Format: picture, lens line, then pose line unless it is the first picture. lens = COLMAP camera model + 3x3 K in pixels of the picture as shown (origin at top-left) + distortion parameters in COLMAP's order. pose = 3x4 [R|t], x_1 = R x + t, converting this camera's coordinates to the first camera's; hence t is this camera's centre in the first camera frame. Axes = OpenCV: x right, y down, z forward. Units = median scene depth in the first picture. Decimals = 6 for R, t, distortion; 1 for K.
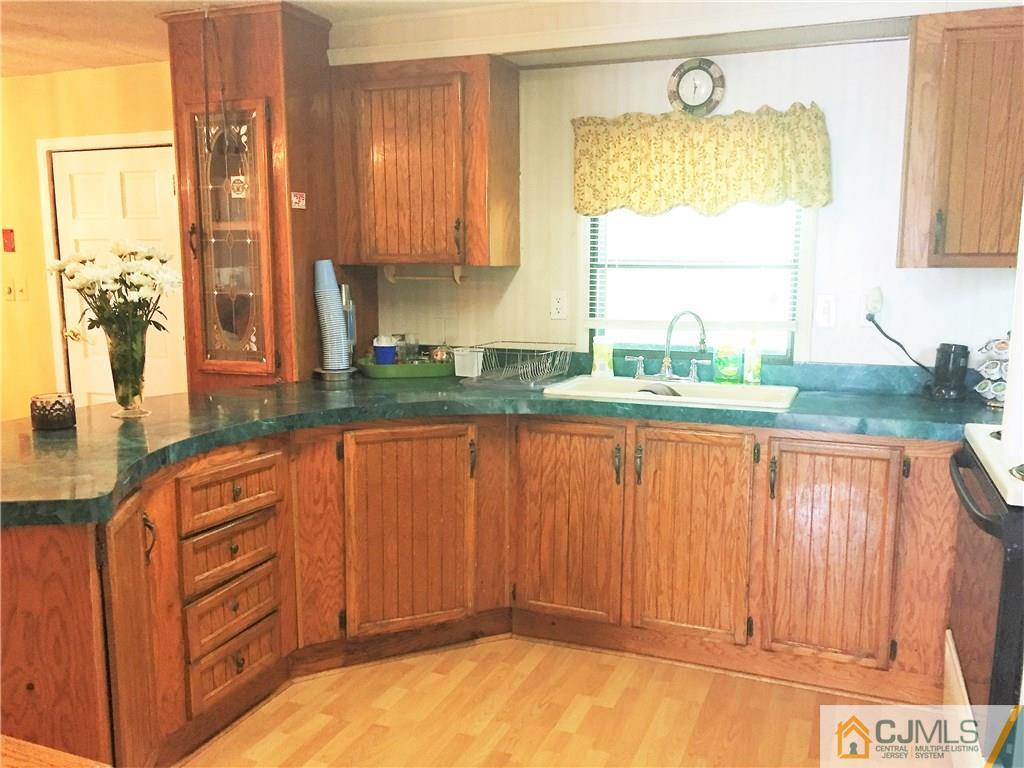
lens RADIAL K [[876.4, 0, 513.9], [0, 876.4, 388.4], [0, 0, 1]] dist [0.068942, -0.094630]
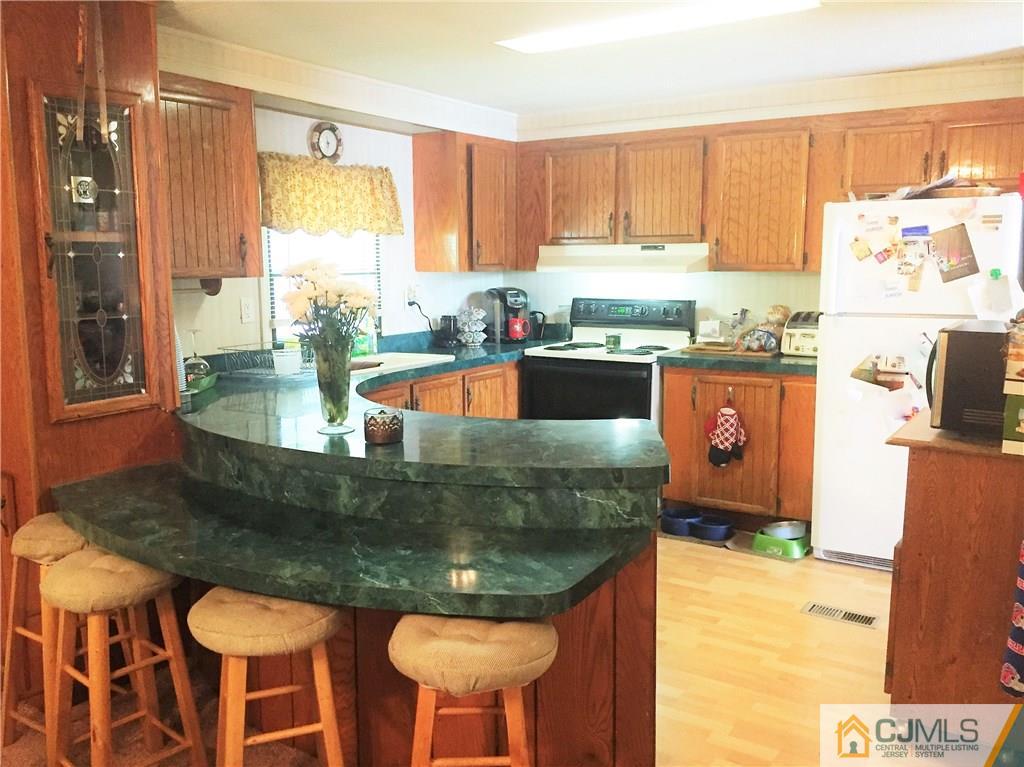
lens RADIAL K [[876.4, 0, 513.9], [0, 876.4, 387.9], [0, 0, 1]] dist [0.068942, -0.094630]
pose [[0.184569, -0.149444, 0.971391, -1.098870], [0.149554, 0.981133, 0.122526, -0.090288], [-0.971374, 0.122660, 0.203437, 0.476307]]
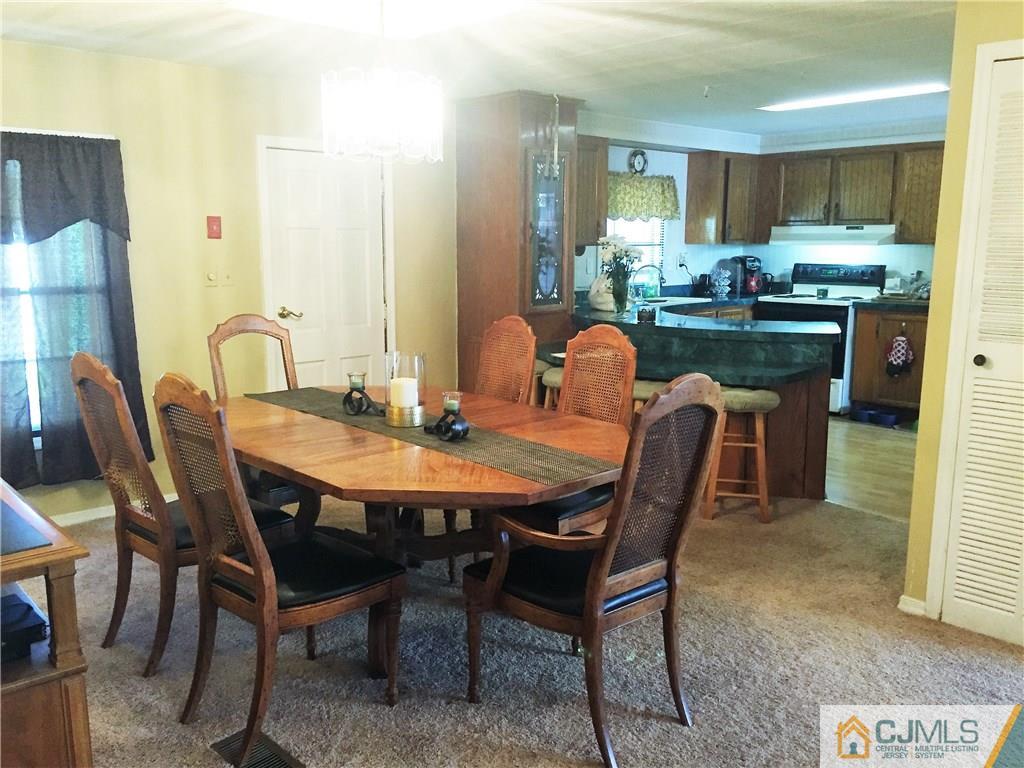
lens RADIAL K [[876.4, 0, 513.9], [0, 876.4, 388.4], [0, 0, 1]] dist [0.068942, -0.094630]
pose [[0.412360, -0.158435, 0.897138, -1.930373], [0.134714, 0.984540, 0.111951, -0.073307], [-0.901006, 0.074693, 0.427329, 0.376324]]
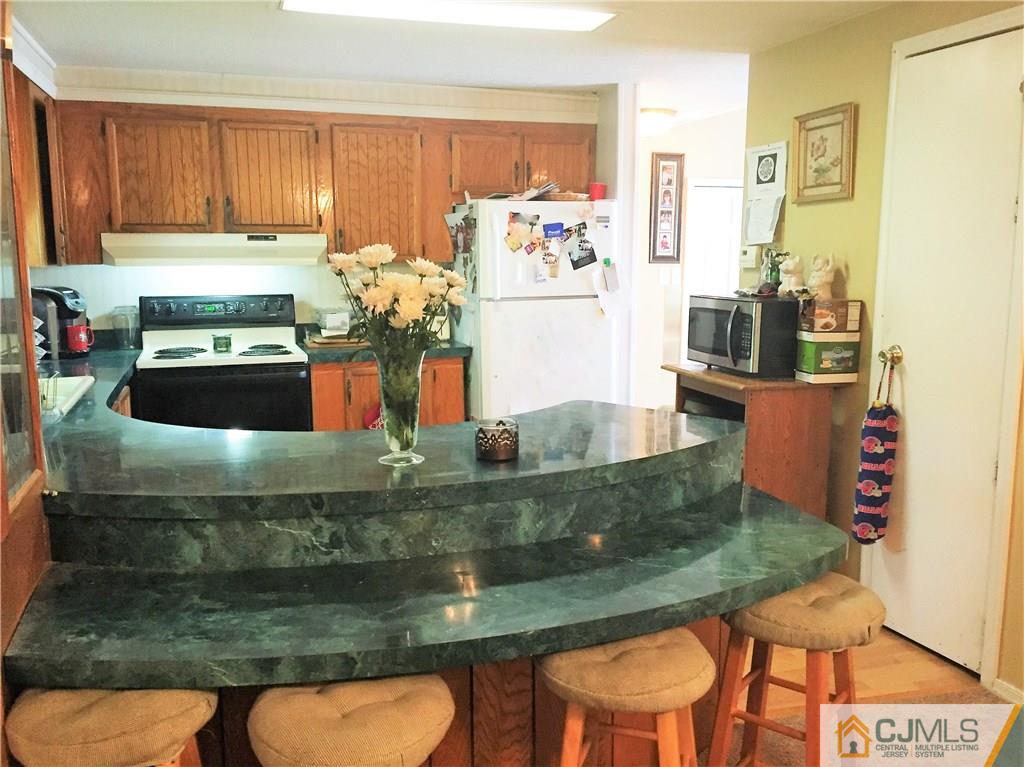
lens RADIAL K [[876.4, 0, 513.9], [0, 876.4, 387.9], [0, 0, 1]] dist [0.068942, -0.094630]
pose [[-0.643298, -0.120398, 0.756090, -0.886913], [0.114199, 0.961421, 0.250257, -0.180853], [-0.757051, 0.247334, -0.604731, 1.119809]]
